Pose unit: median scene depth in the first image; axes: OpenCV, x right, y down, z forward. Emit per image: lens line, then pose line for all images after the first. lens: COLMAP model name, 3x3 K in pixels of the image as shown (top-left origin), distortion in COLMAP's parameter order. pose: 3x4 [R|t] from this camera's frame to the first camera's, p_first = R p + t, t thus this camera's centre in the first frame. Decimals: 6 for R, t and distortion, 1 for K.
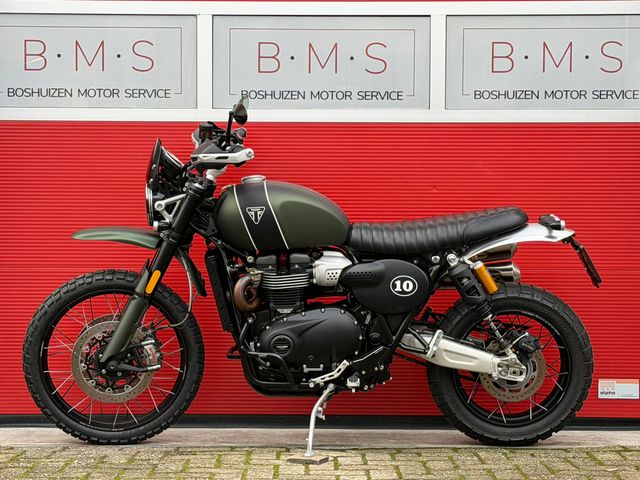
lens RADIAL K [[1462.6, 0, 318.3], [0, 1462.6, 246.9], [0, 0, 1]] dist [0.129985, 0.069162]
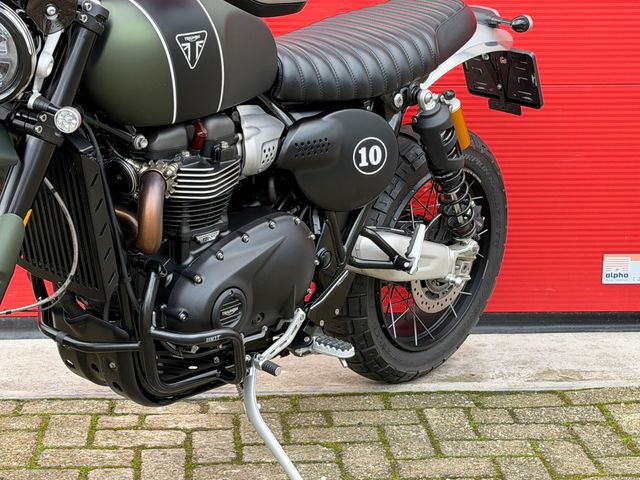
lens RADIAL K [[1462.6, 0, 318.3], [0, 1462.6, 246.9], [0, 0, 1]] dist [0.129985, 0.069162]
pose [[0.647449, -0.181703, 0.740131, -0.365465], [0.024061, 0.975551, 0.218452, -0.060315], [-0.761729, -0.123628, 0.635992, 0.656853]]
